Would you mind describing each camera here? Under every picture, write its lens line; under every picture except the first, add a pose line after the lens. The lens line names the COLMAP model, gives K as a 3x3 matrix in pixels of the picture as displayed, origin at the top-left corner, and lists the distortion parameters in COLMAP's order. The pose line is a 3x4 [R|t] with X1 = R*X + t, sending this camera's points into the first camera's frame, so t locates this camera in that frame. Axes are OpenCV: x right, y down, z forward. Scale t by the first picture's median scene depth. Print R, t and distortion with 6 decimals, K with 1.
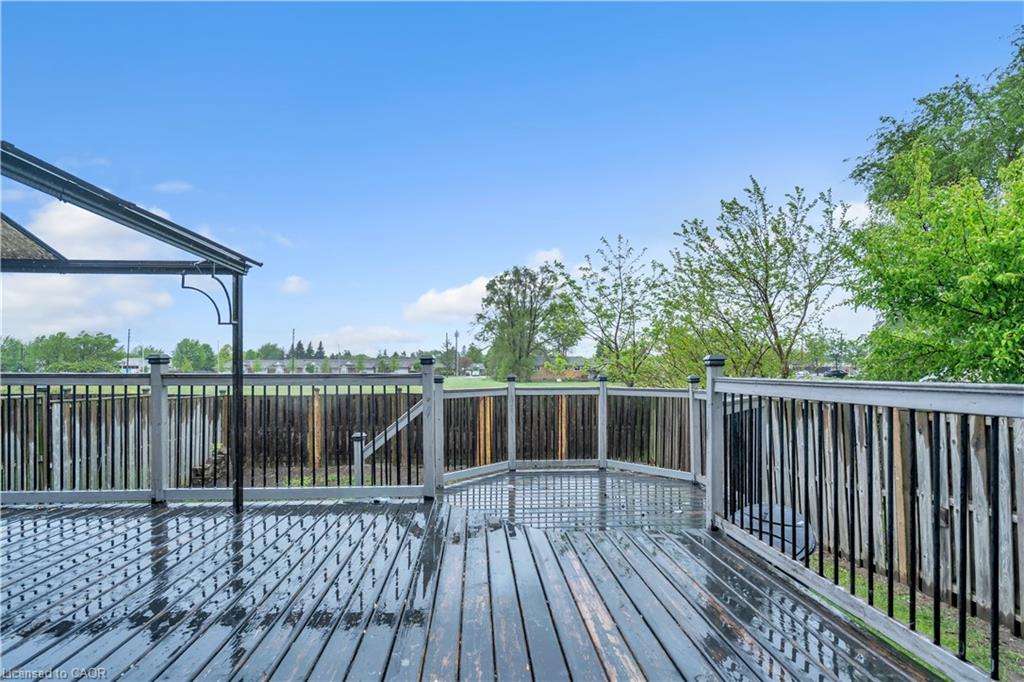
lens RADIAL K [[470.1, 0, 508.6], [0, 470.1, 372.8], [0, 0, 1]] dist [-0.003412, 0.000004]
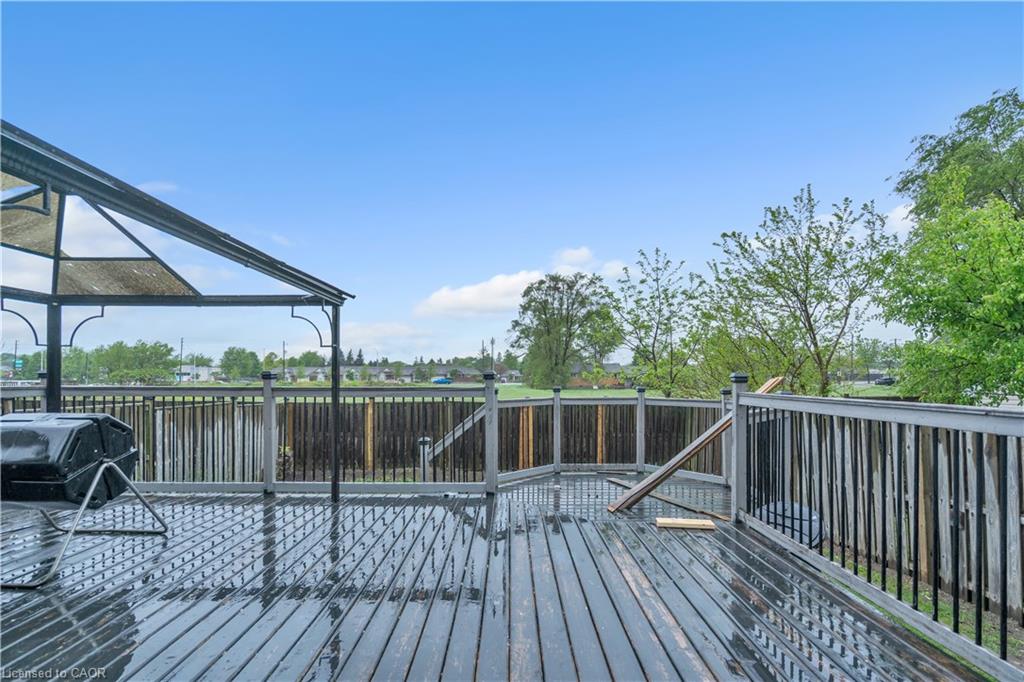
lens RADIAL K [[475.9, 0, 513.6], [0, 475.9, 382.4], [0, 0, 1]] dist [0.003895, -0.000106]
pose [[0.998093, 0.001562, -0.061716, -0.026015], [-0.001147, 0.999976, 0.006766, -0.011970], [0.061725, -0.006683, 0.998071, -0.119182]]
